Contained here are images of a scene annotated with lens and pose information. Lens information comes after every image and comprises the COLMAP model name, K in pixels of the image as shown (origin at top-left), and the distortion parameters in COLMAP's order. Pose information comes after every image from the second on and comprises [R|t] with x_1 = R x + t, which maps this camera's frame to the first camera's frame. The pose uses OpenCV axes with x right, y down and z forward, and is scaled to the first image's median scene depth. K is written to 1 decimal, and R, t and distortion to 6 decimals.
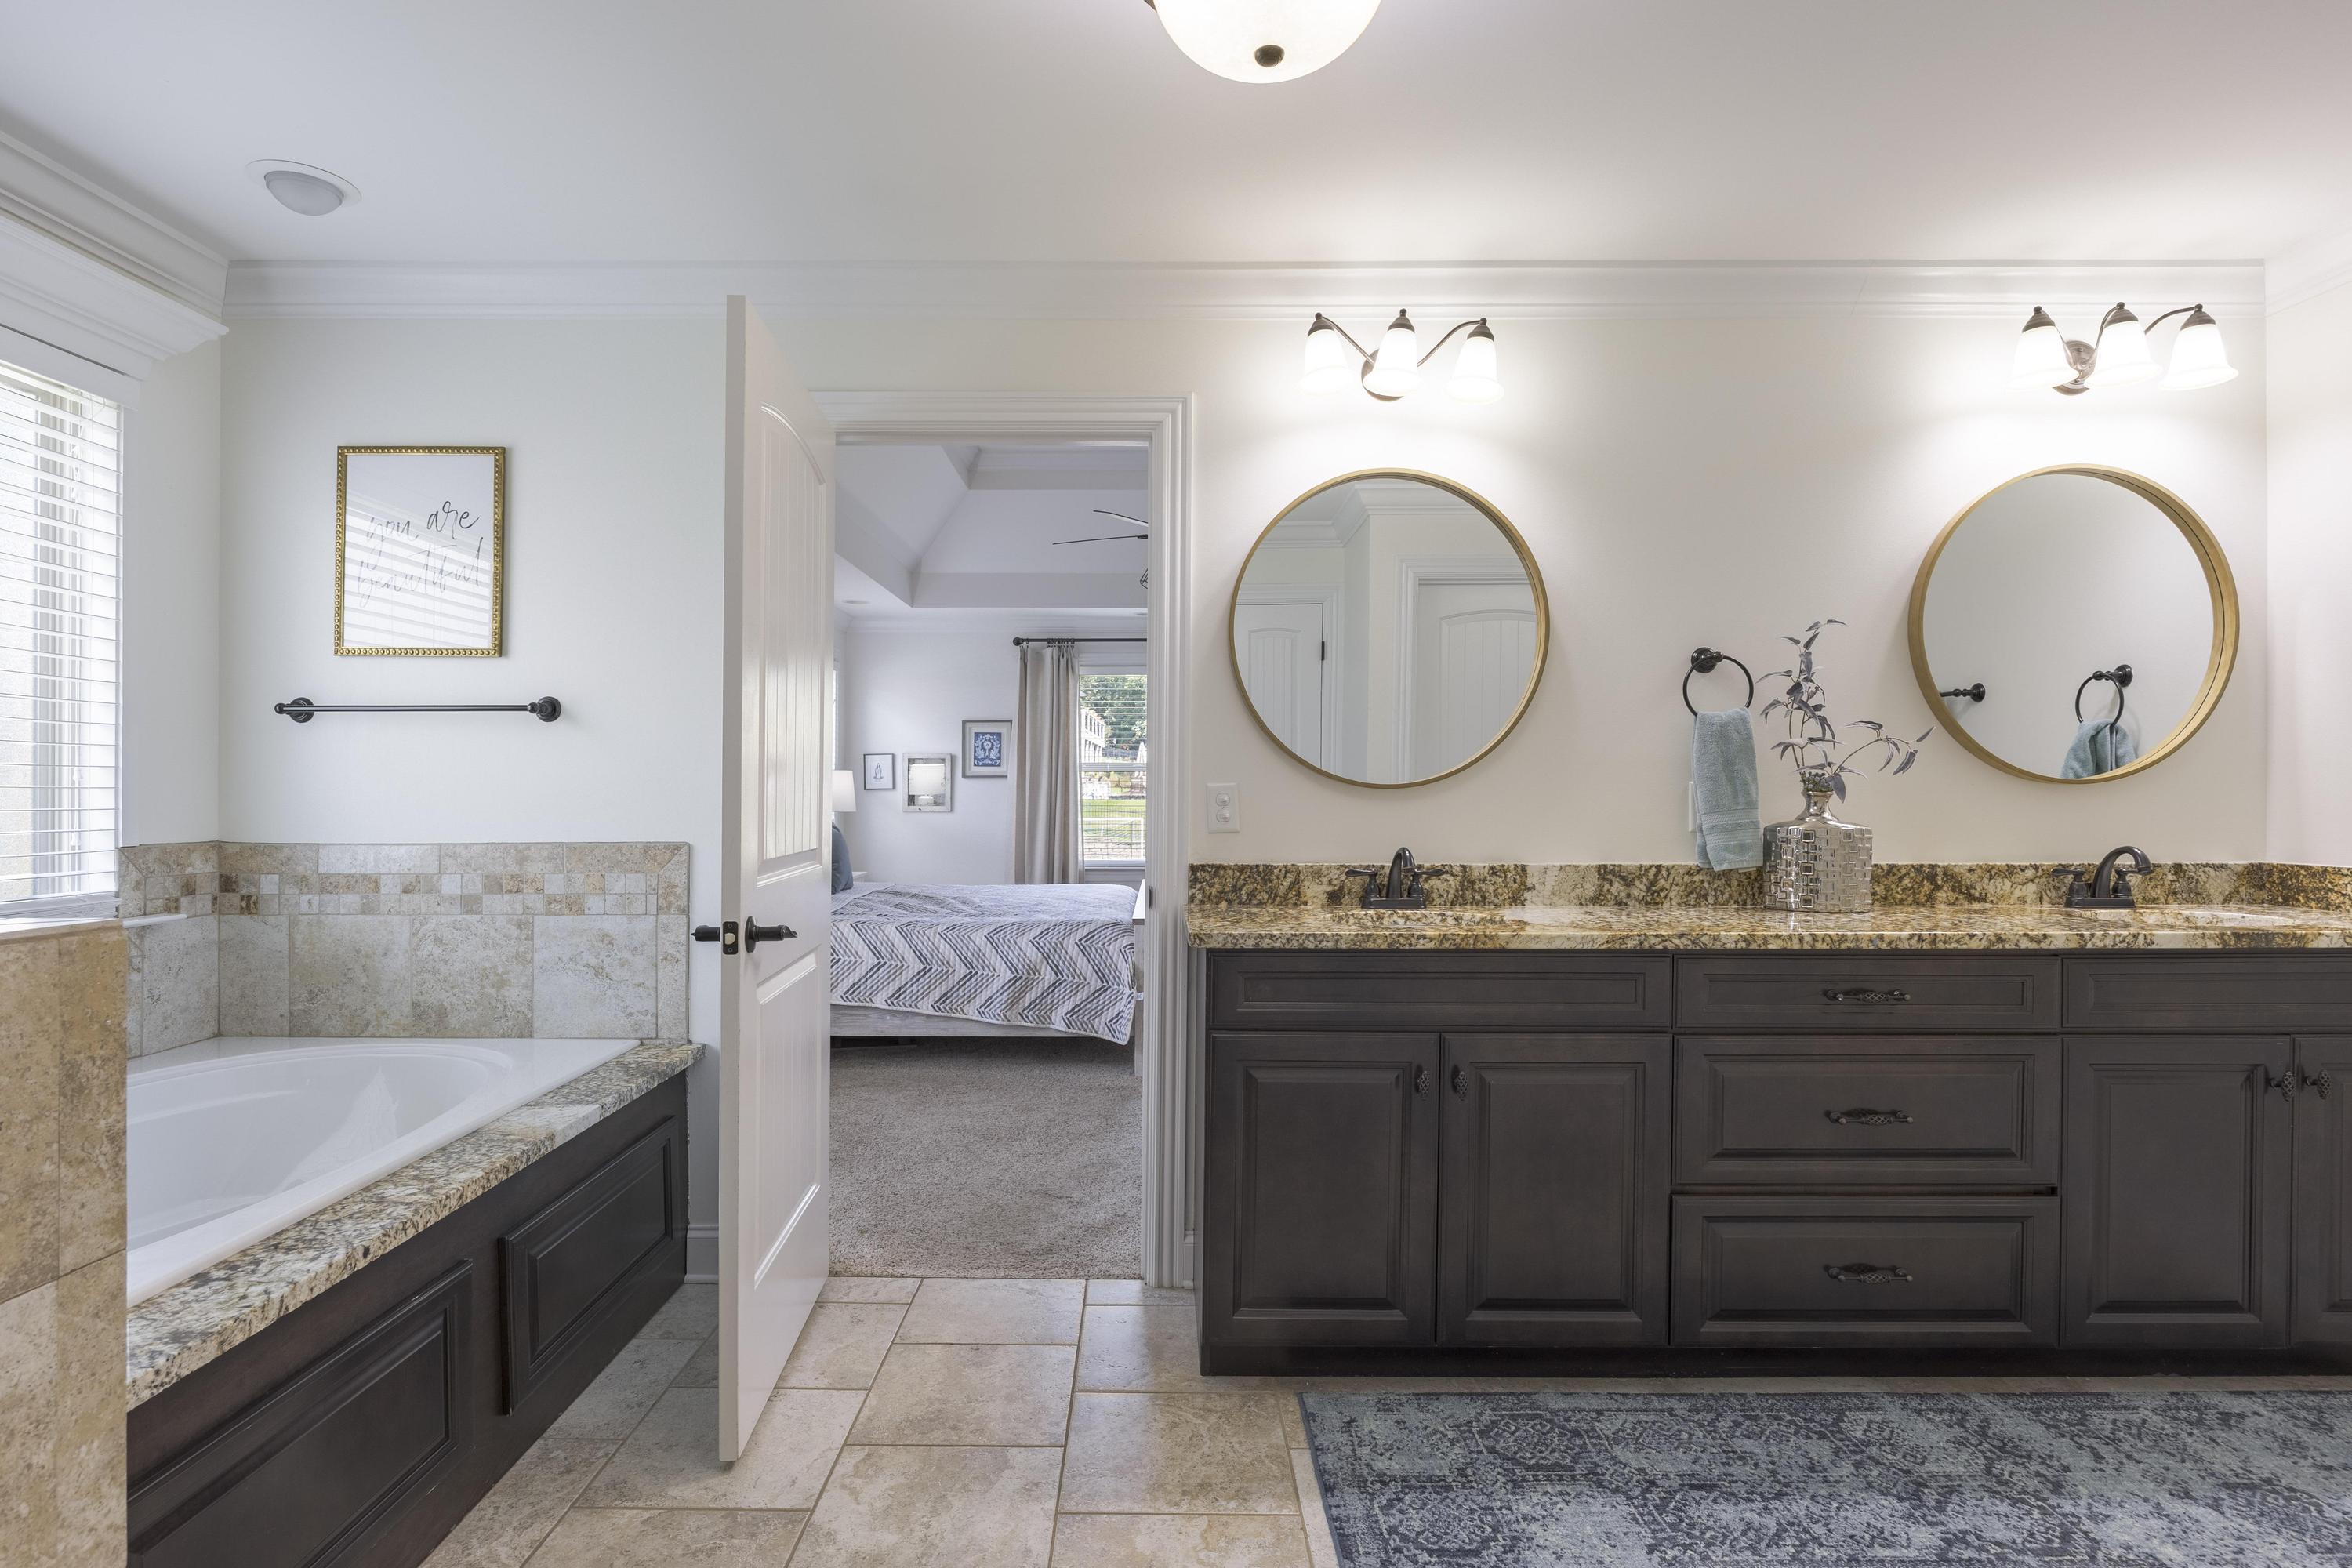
lens RADIAL K [[1189.7, 0, 1157.7], [0, 1189.7, 787.9], [0, 0, 1]] dist [-0.001313, -0.002433]
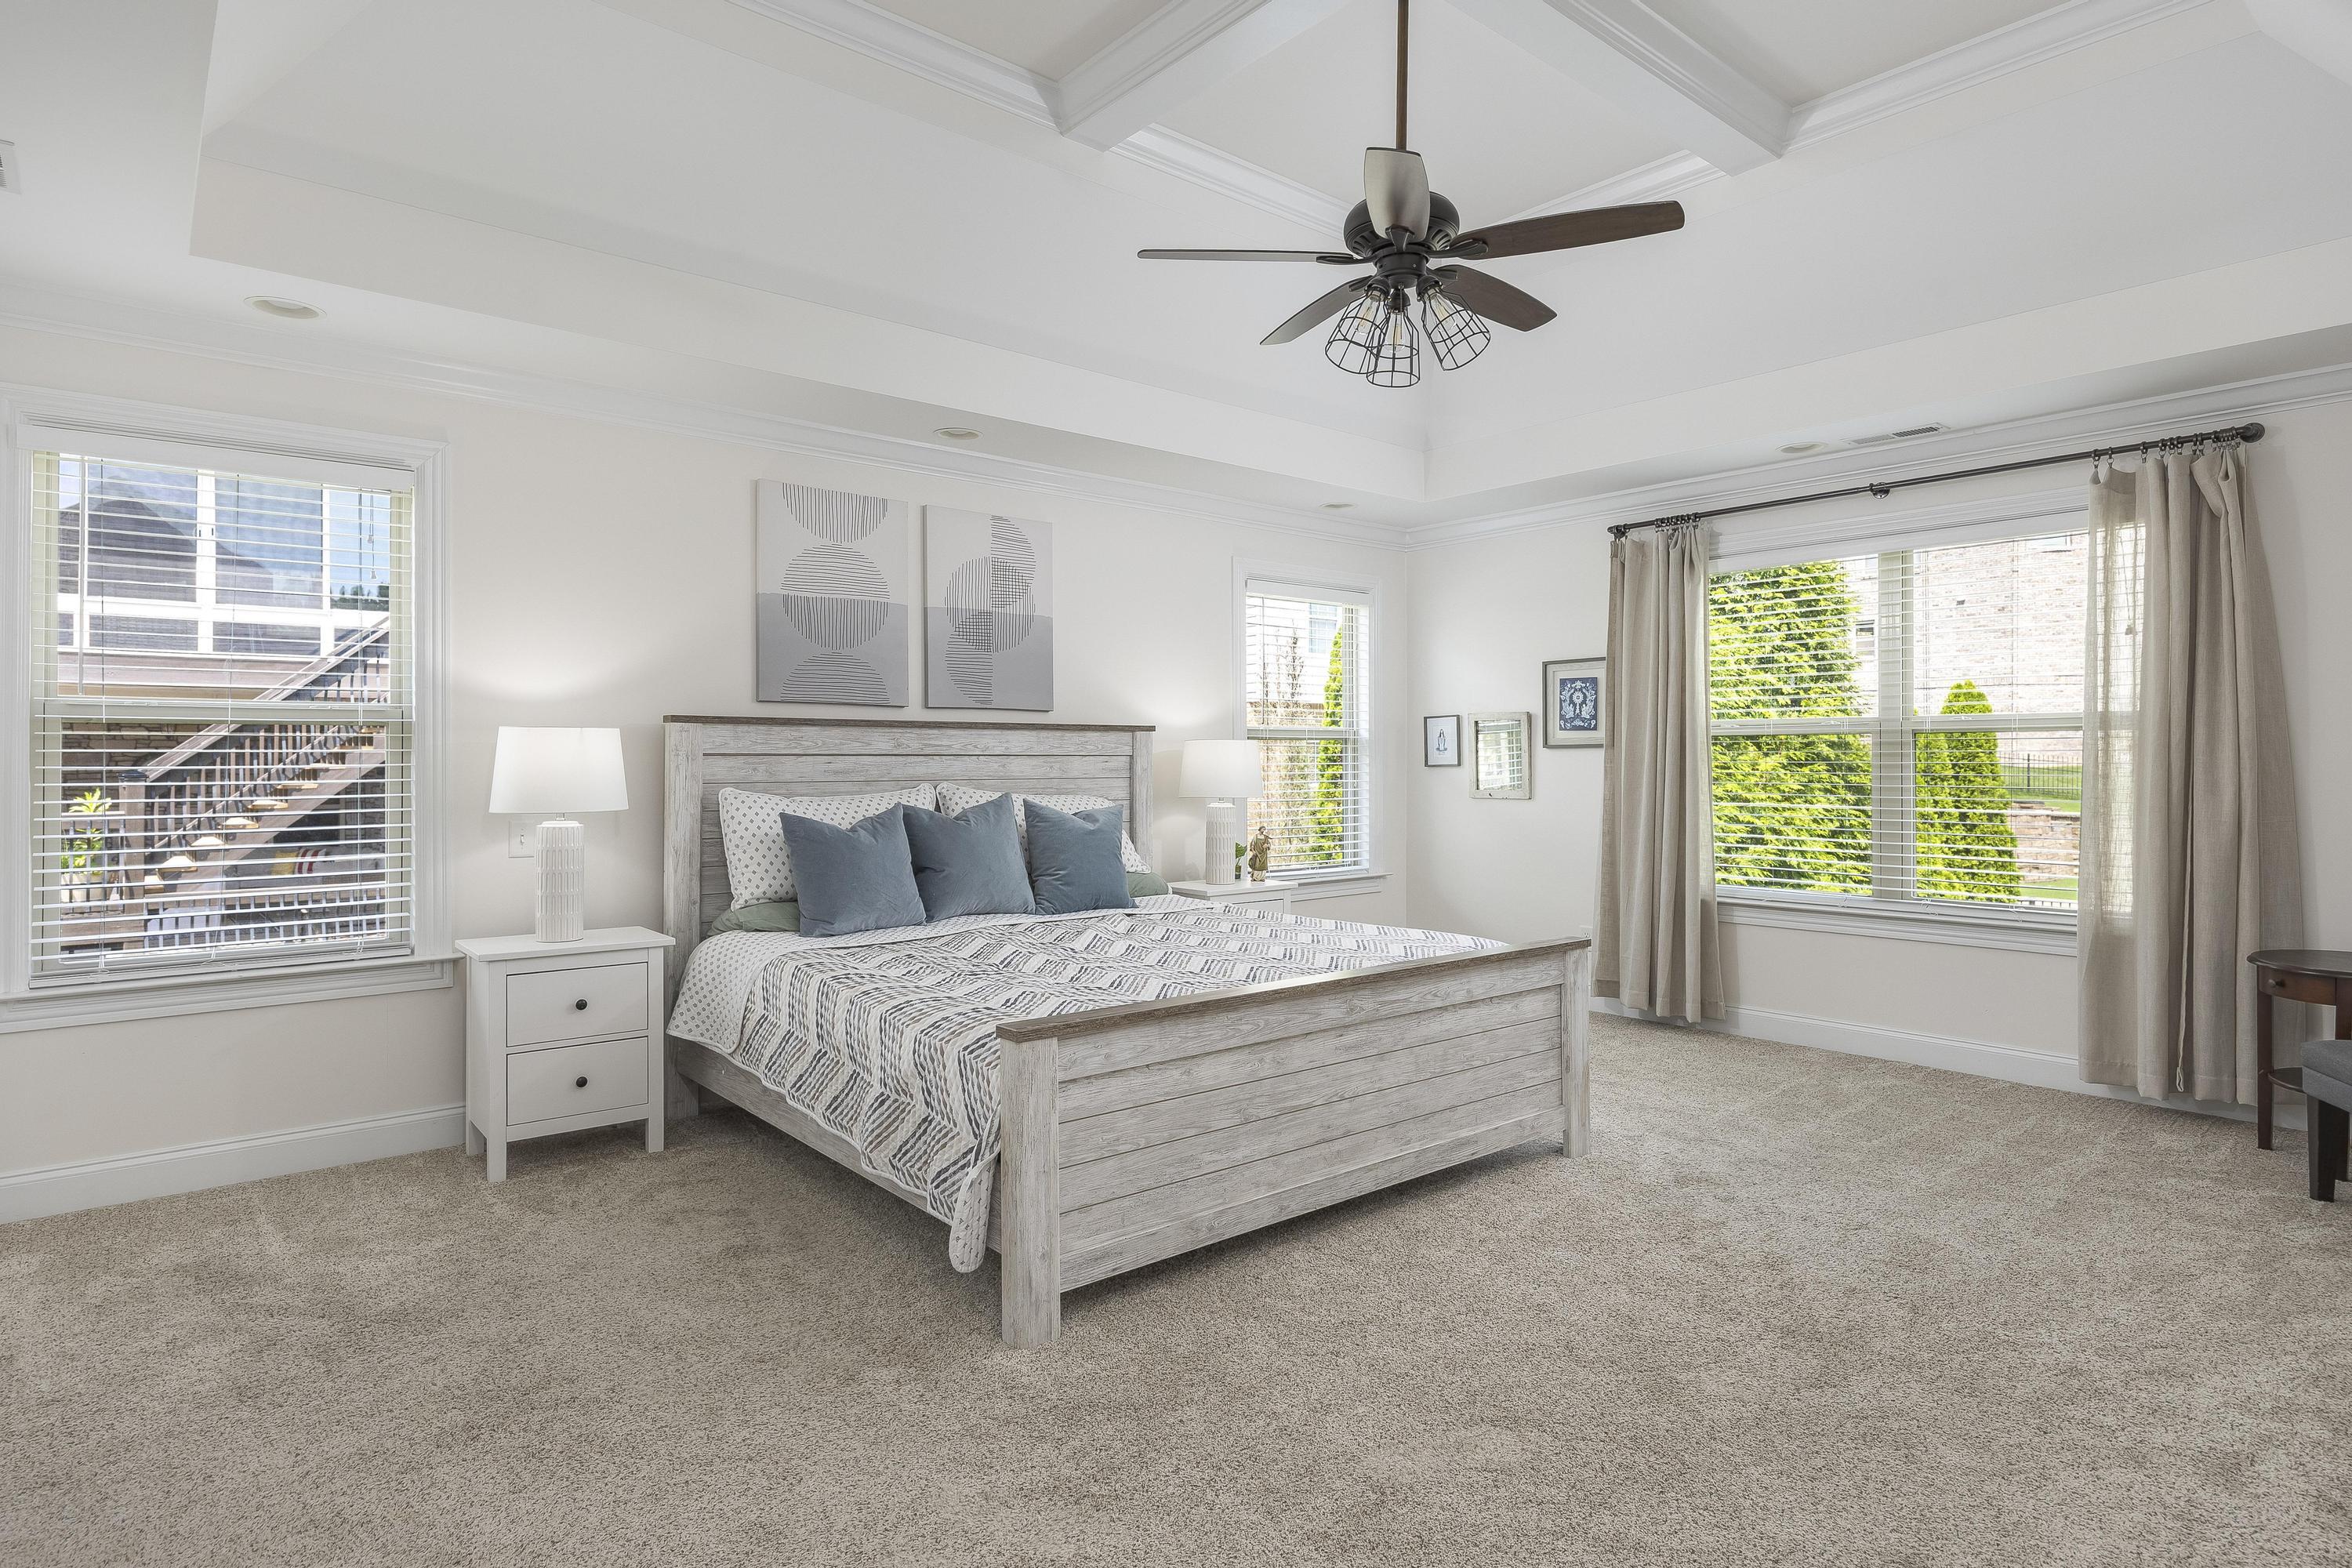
lens RADIAL K [[1259.5, 0, 1177.2], [0, 1259.5, 764.0], [0, 0, 1]] dist [-0.005714, -0.000436]
pose [[0.635597, 0.003679, -0.772013, 0.794265], [0.000353, 0.999987, 0.005057, -0.011165], [0.772021, -0.003487, 0.635587, 1.279807]]
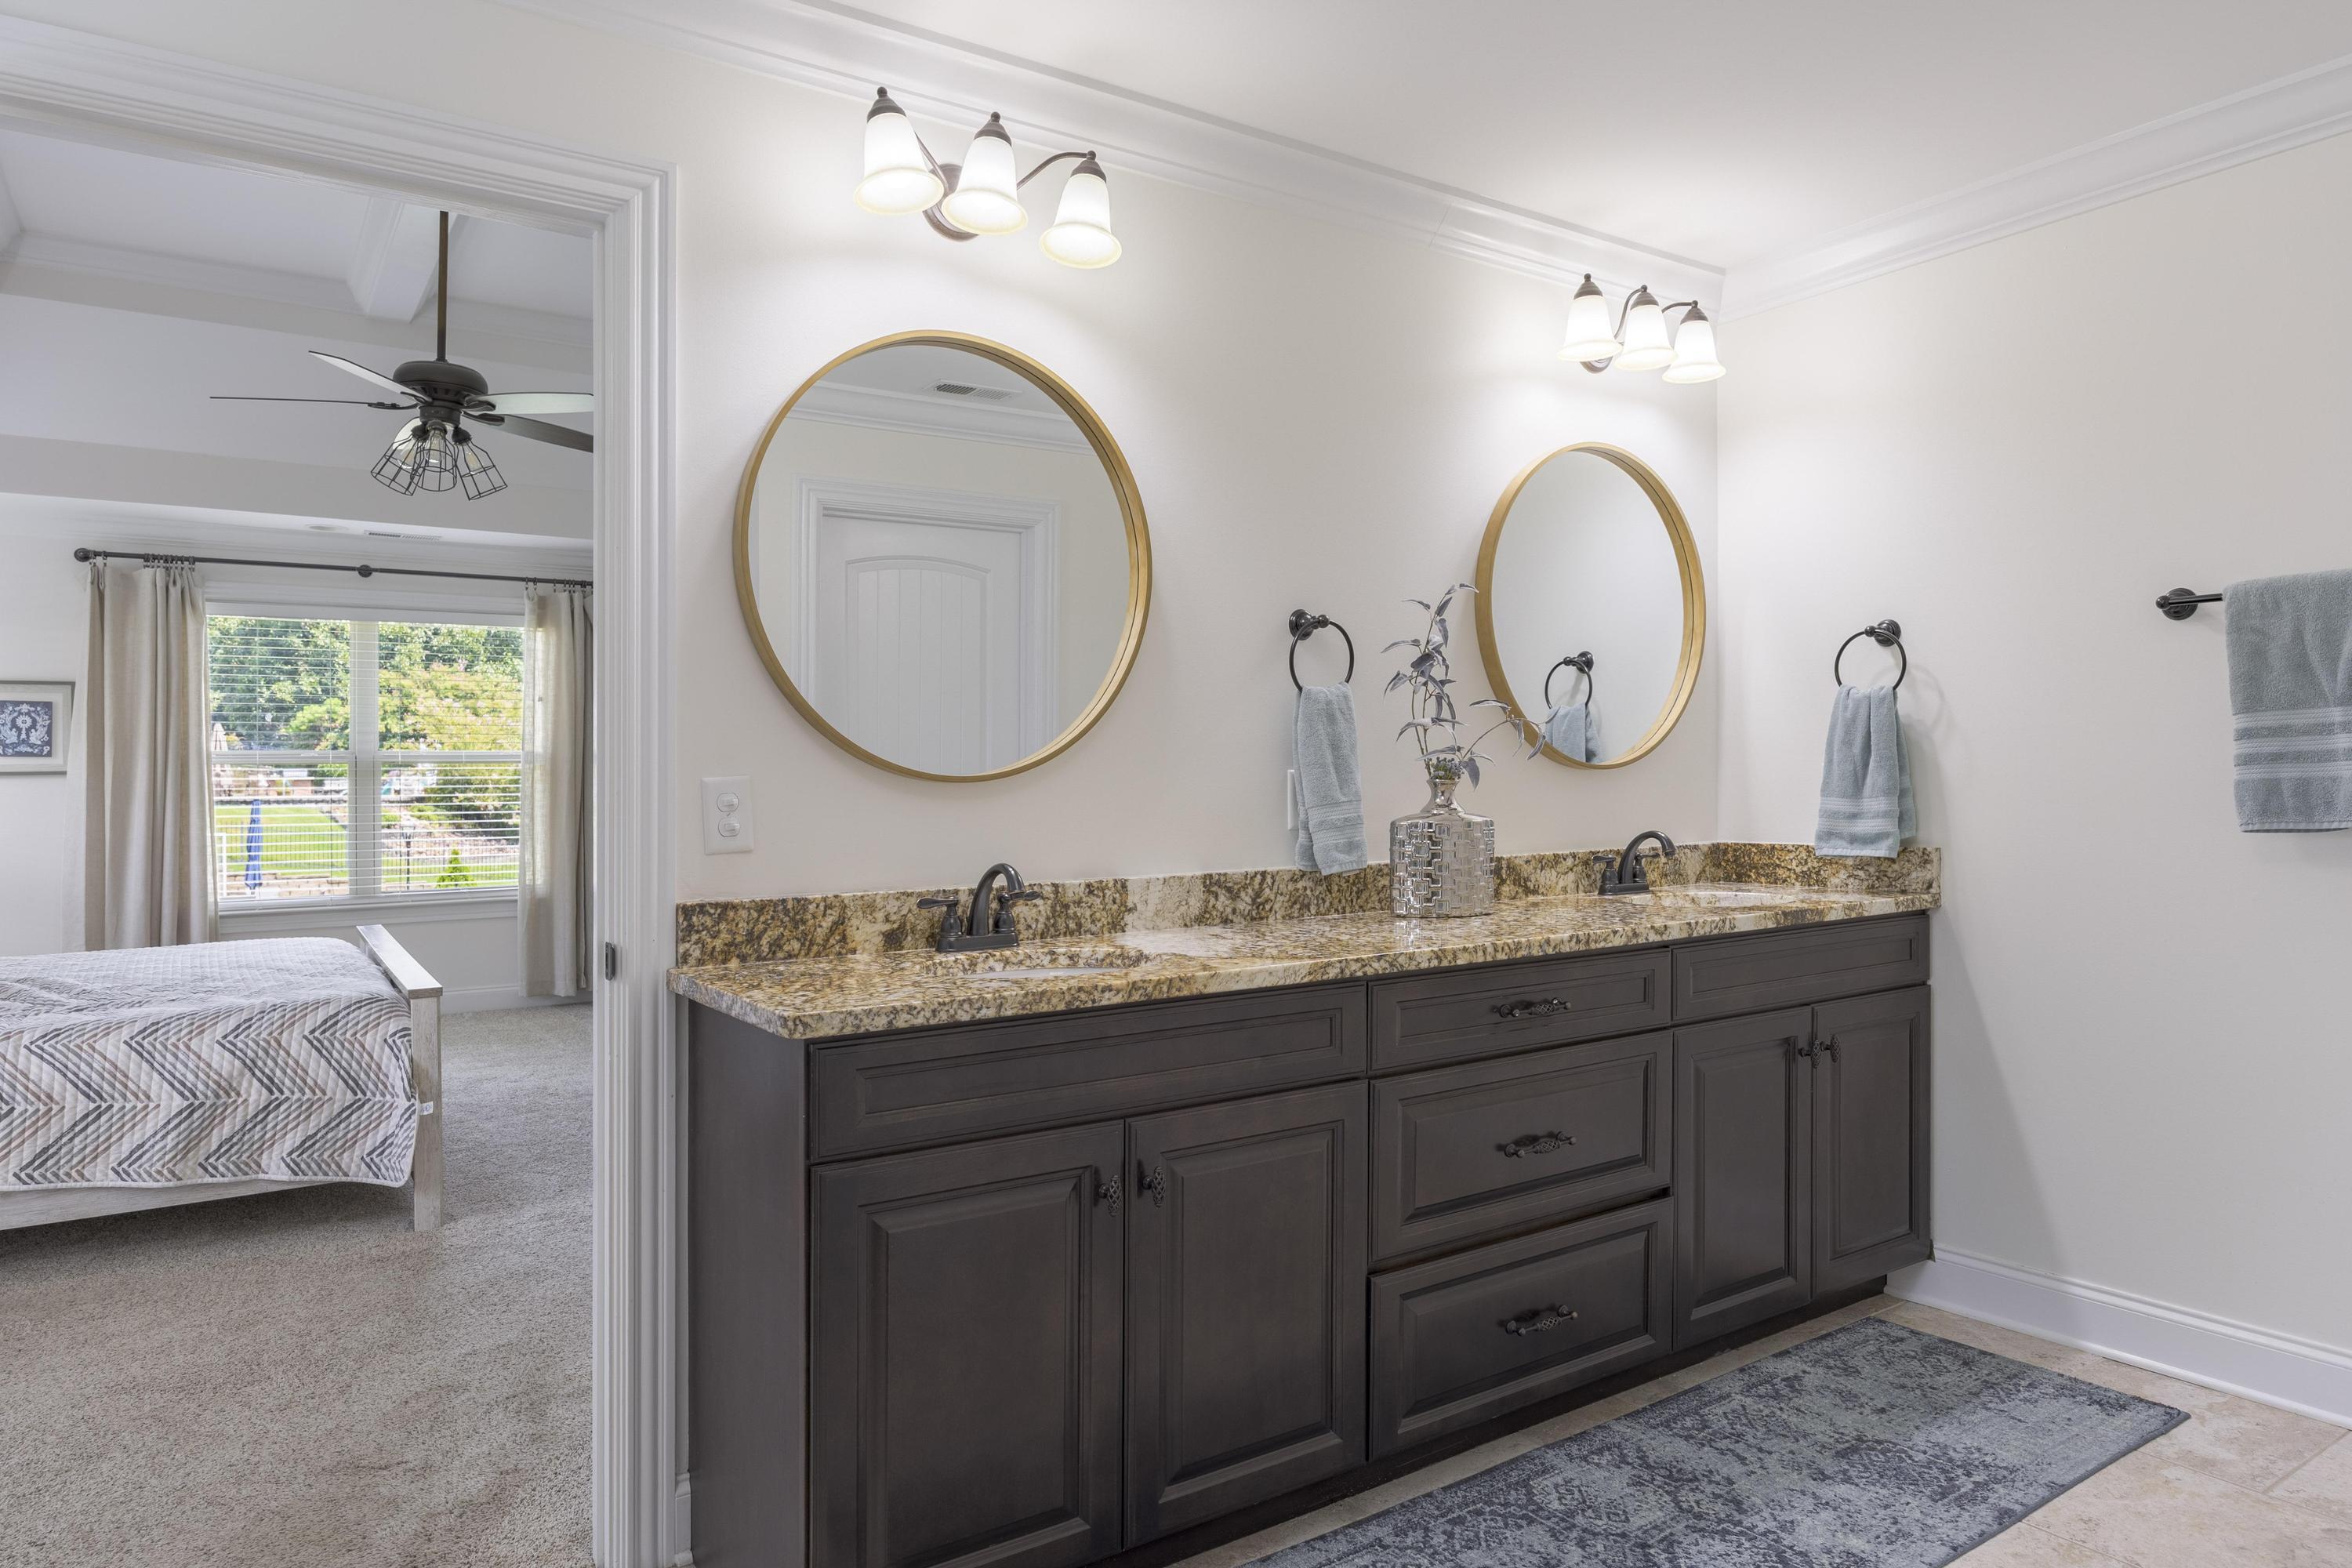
lens RADIAL K [[1426.3, 0, 1181.7], [0, 1426.3, 787.6], [0, 0, 1]] dist [-0.010434, 0.003279]
pose [[0.830538, -0.014068, 0.556784, -0.179691], [0.012320, 0.999900, 0.006887, -0.000513], [-0.556825, 0.001140, 0.830629, 0.222059]]
